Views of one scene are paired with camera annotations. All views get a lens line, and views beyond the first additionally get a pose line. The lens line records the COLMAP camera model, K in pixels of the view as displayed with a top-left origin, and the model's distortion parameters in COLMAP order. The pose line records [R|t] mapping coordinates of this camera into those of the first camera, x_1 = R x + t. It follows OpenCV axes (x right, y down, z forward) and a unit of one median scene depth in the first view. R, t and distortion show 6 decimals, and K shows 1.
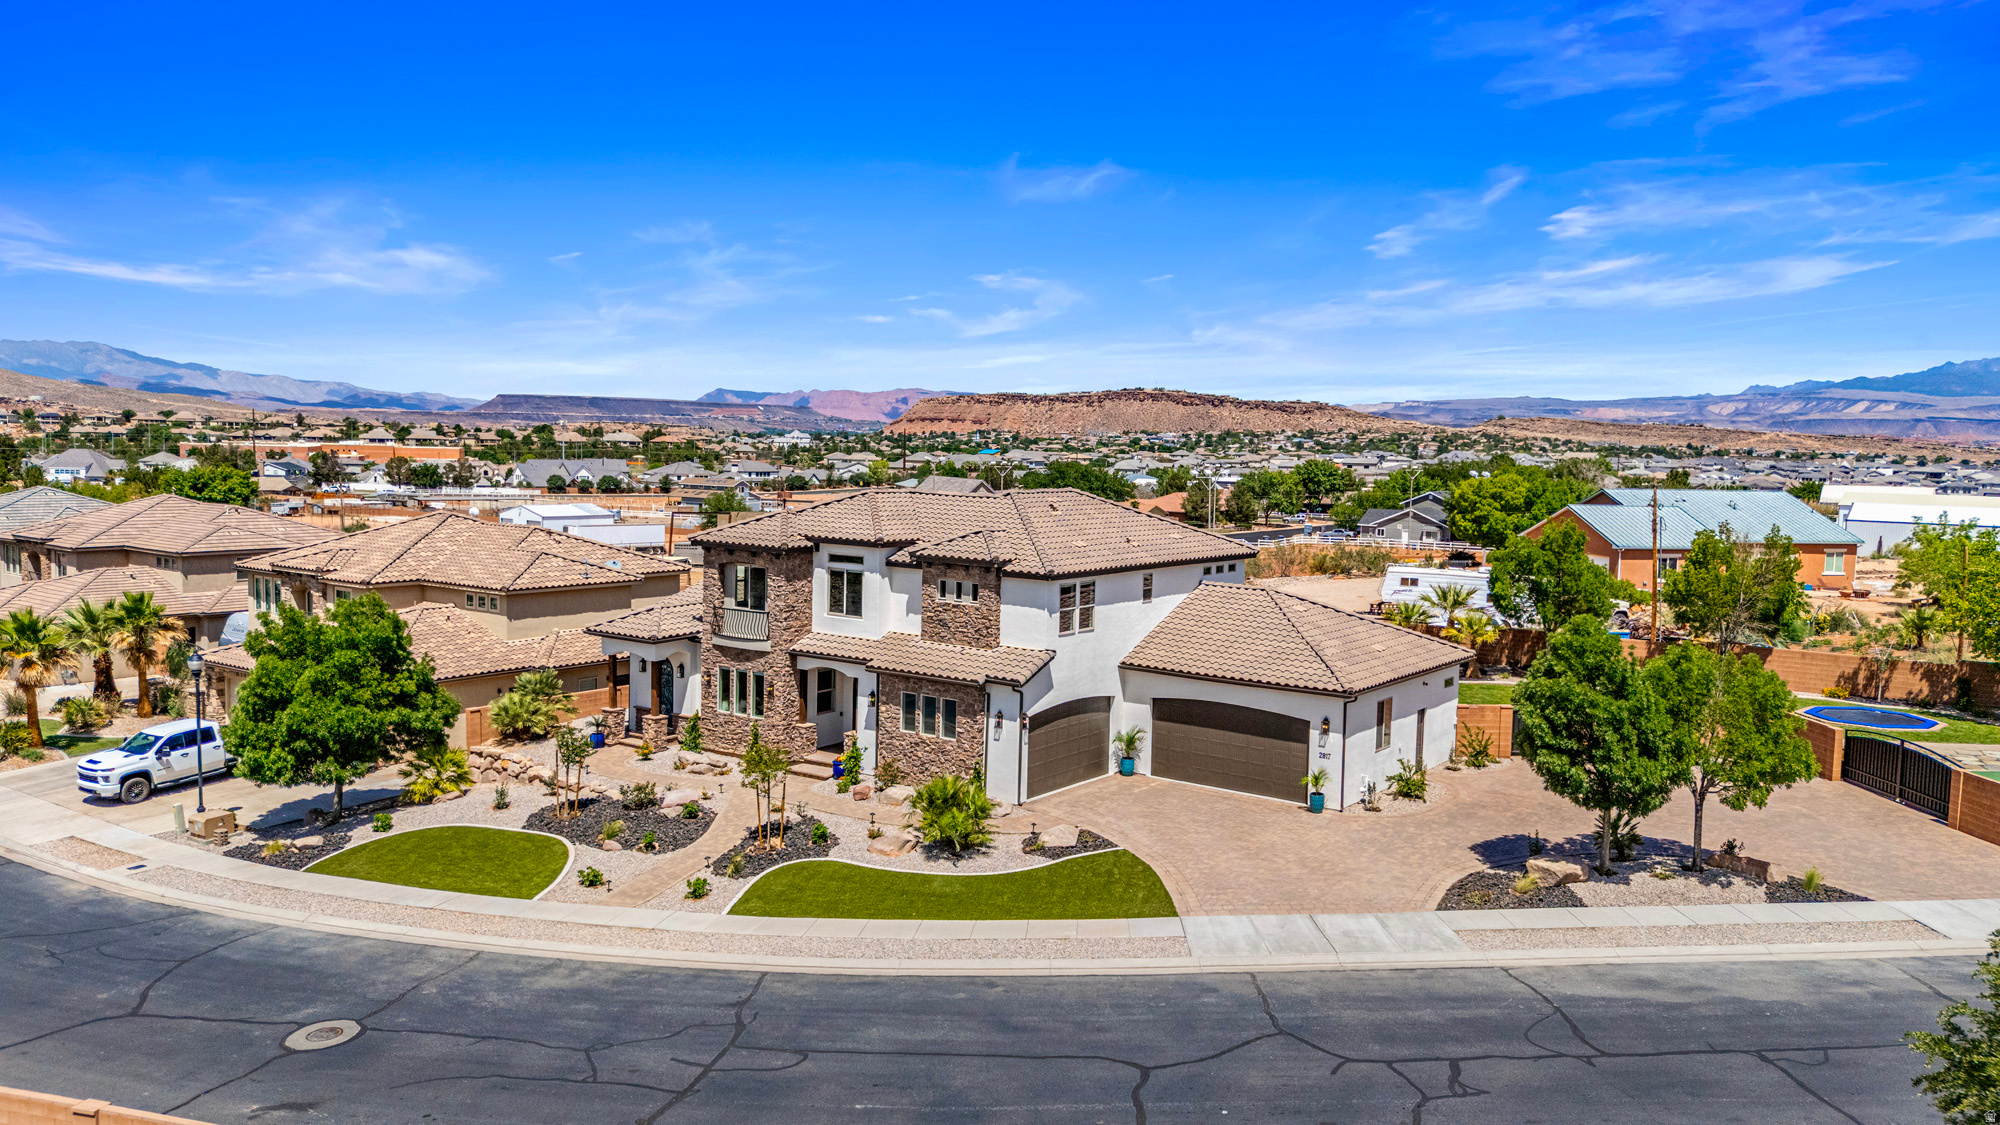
lens RADIAL K [[1469.5, 0, 1005.3], [0, 1469.5, 558.2], [0, 0, 1]] dist [0.079508, -0.086837]
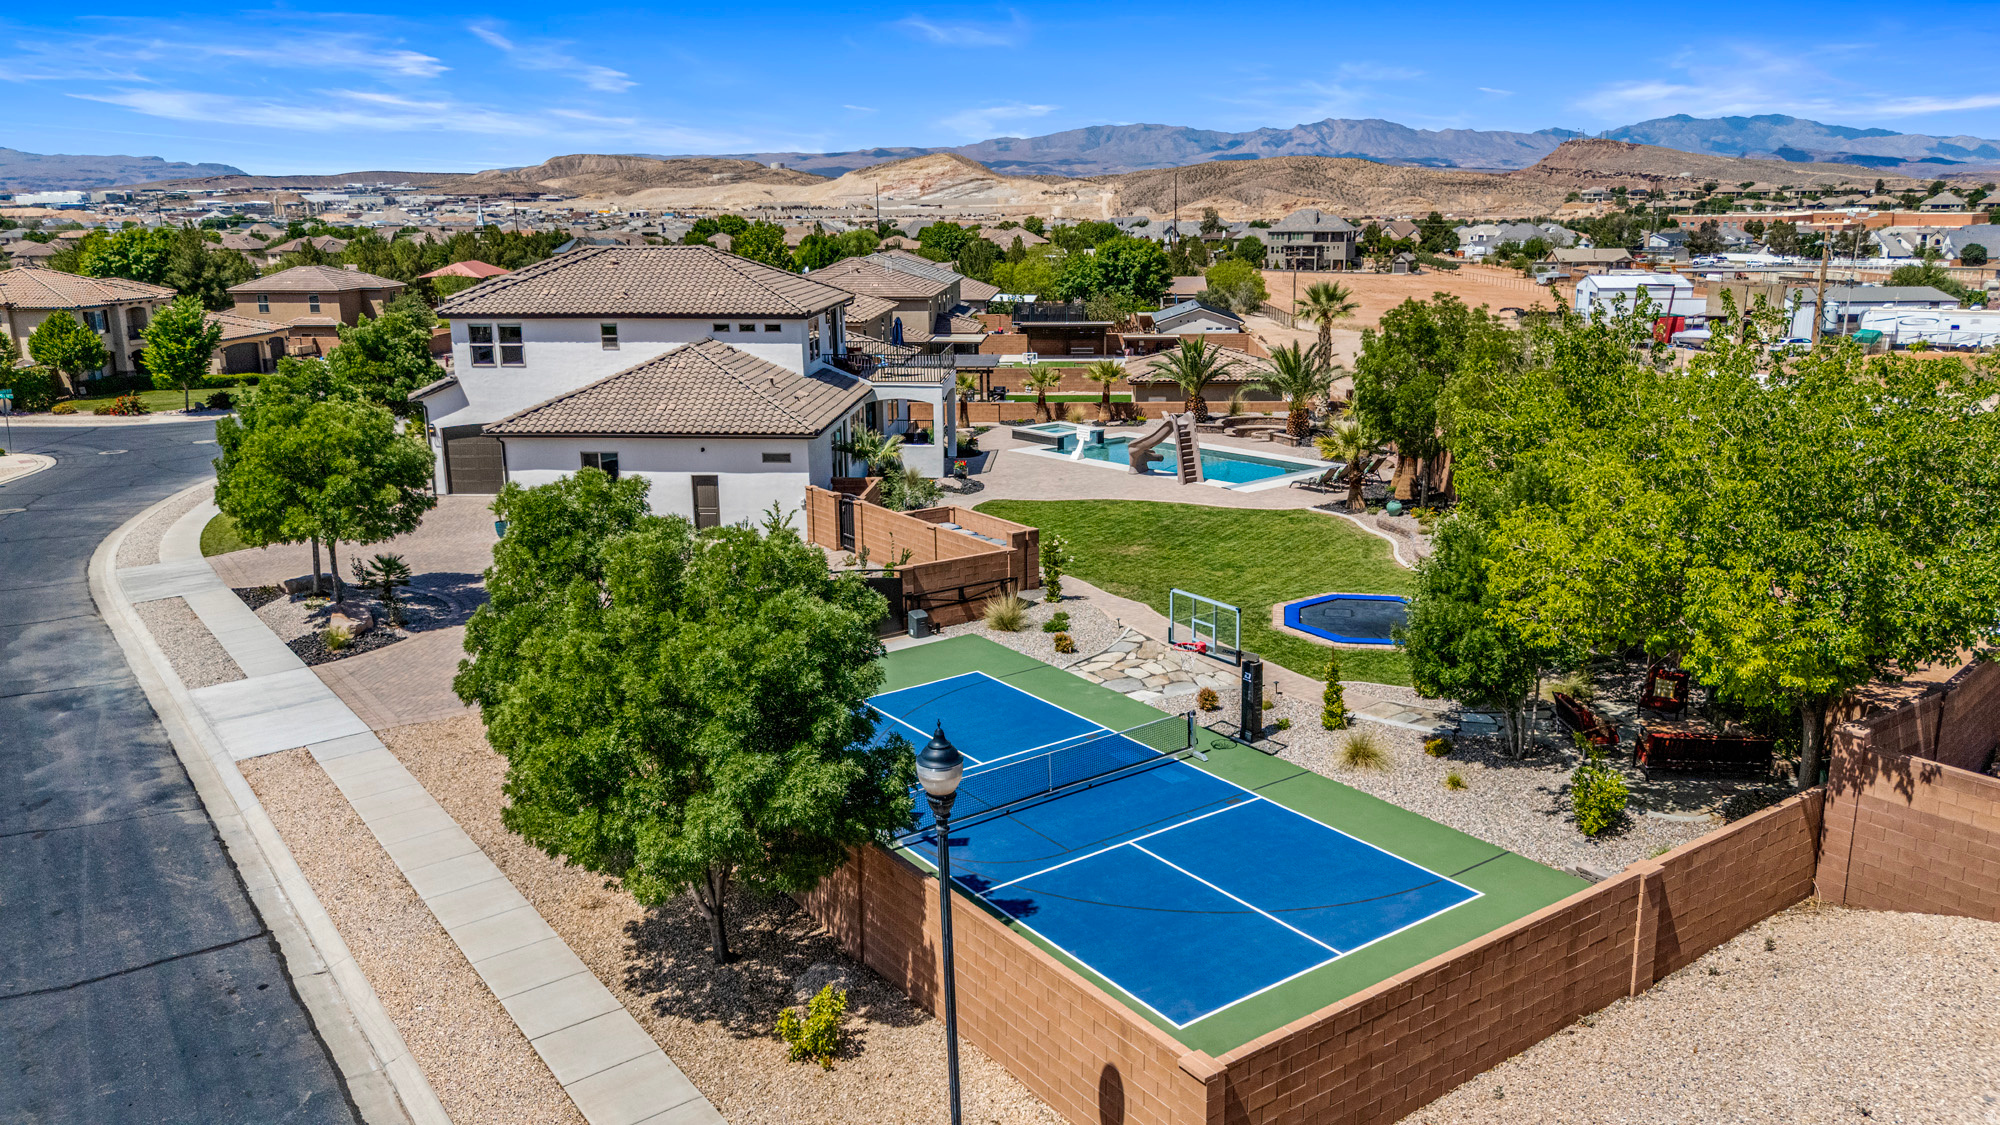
lens RADIAL K [[1476.2, 0, 1006.9], [0, 1476.2, 565.7], [0, 0, 1]] dist [0.056016, -0.055038]
pose [[0.525459, 0.174298, -0.832774, 1.242355], [-0.044648, 0.983092, 0.177587, -0.022022], [0.849646, -0.056133, 0.524357, 0.673503]]
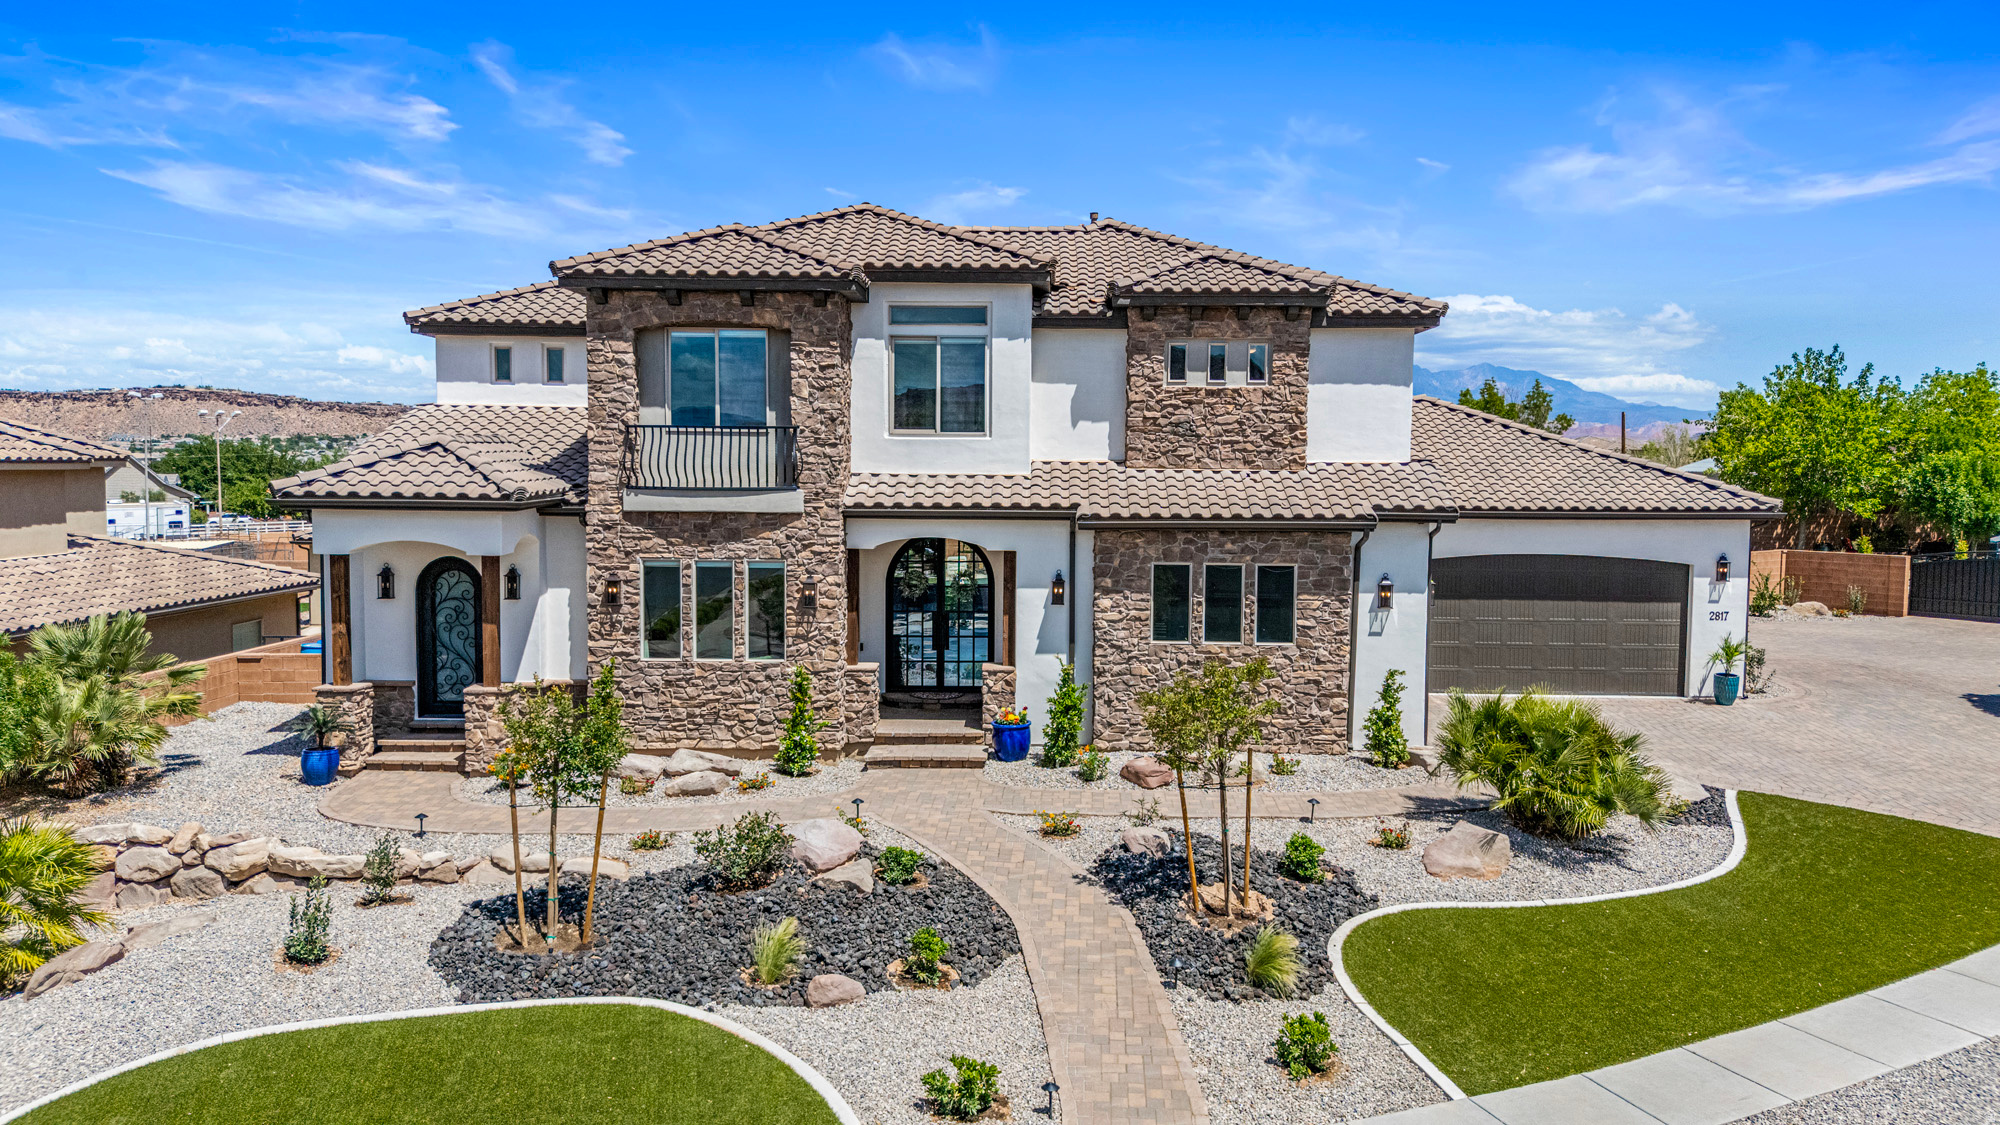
lens RADIAL K [[1476.2, 0, 1006.9], [0, 1476.2, 565.7], [0, 0, 1]] dist [0.056016, -0.055038]
pose [[0.823433, -0.056778, 0.564565, -0.371526], [0.057214, 0.998218, 0.016941, 0.076526], [-0.564521, 0.018351, 0.825215, 0.588435]]
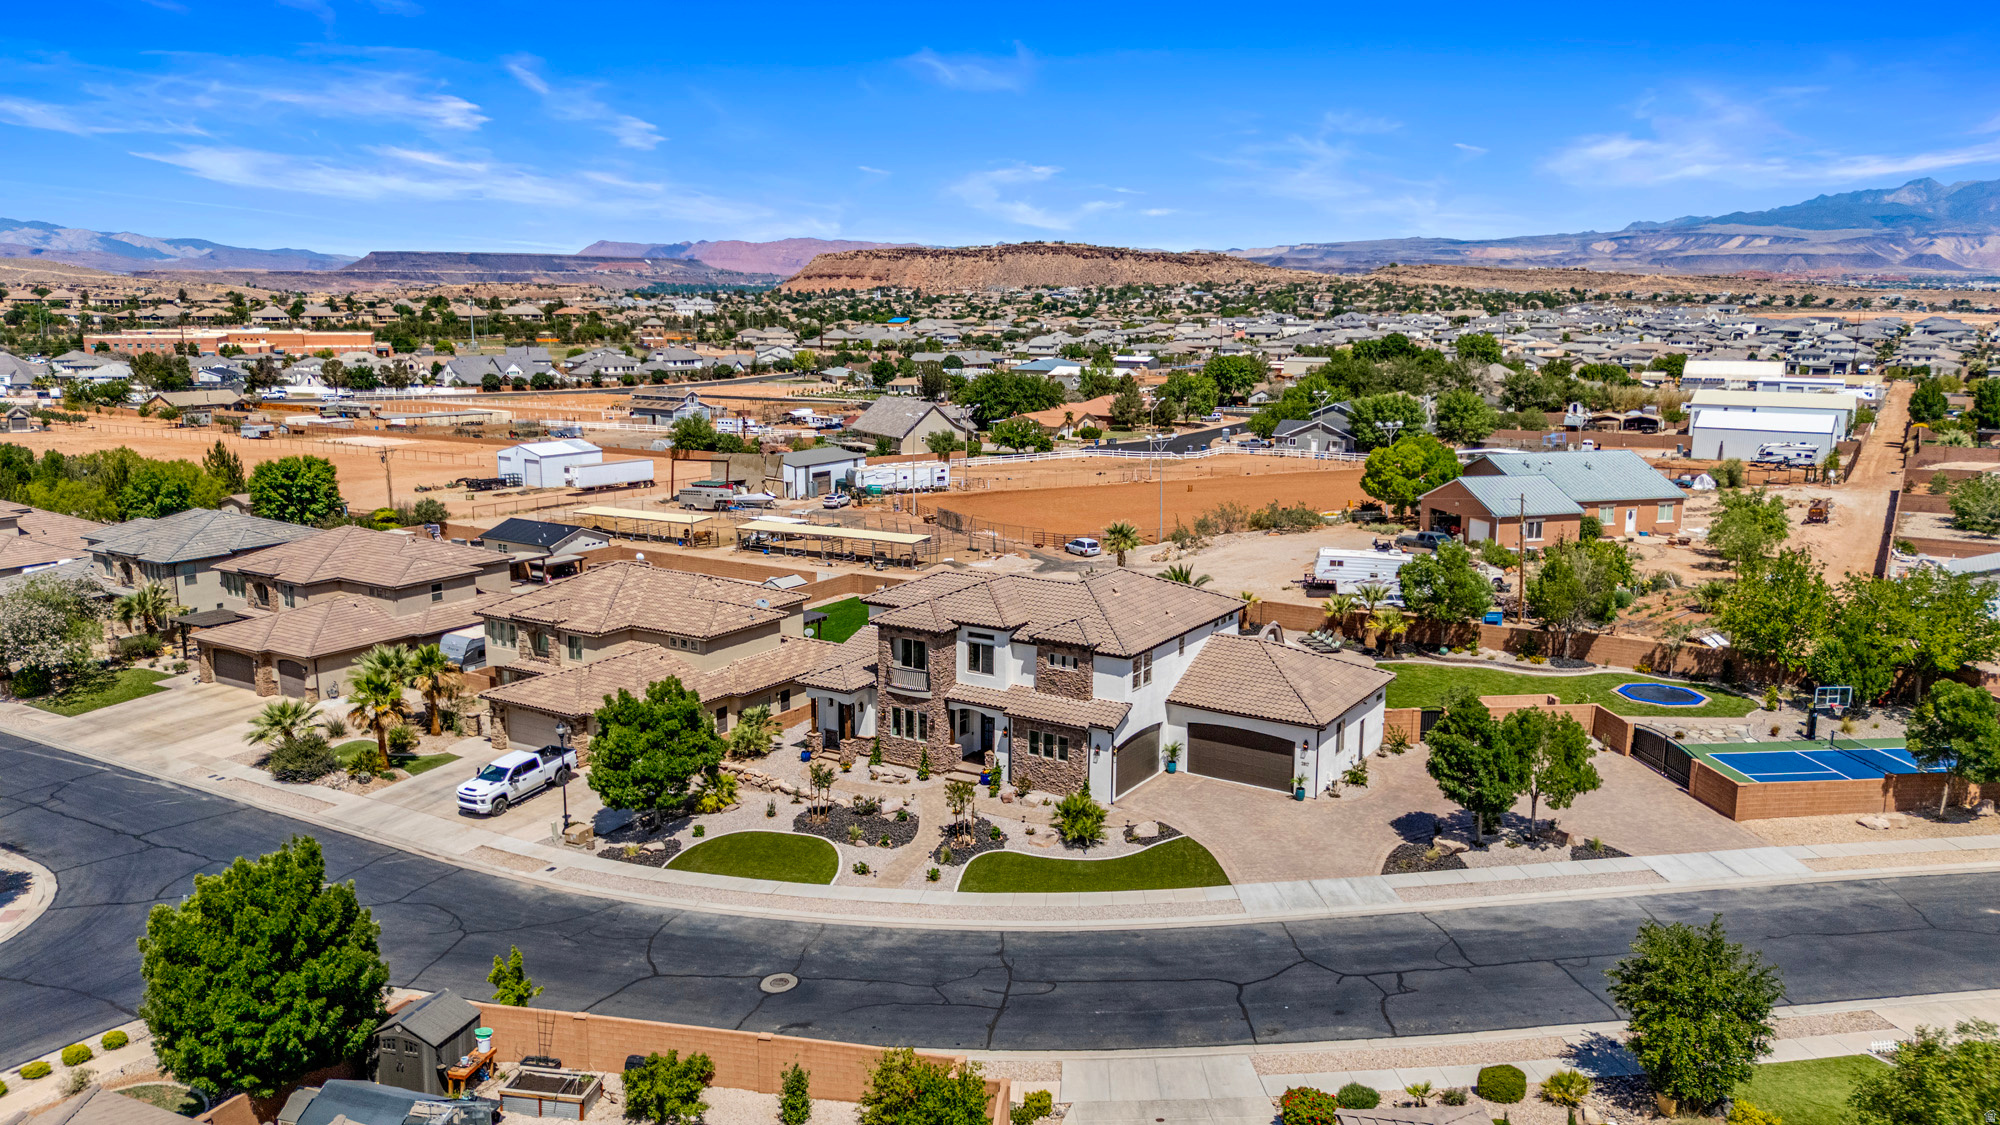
lens RADIAL K [[1469.3, 0, 1006.4], [0, 1469.3, 559.7], [0, 0, 1]] dist [0.098337, -0.123354]
pose [[0.997318, -0.029349, 0.067050, -0.180497], [0.022290, 0.994358, 0.103707, -0.229722], [-0.069716, -0.101935, 0.992345, -0.463456]]
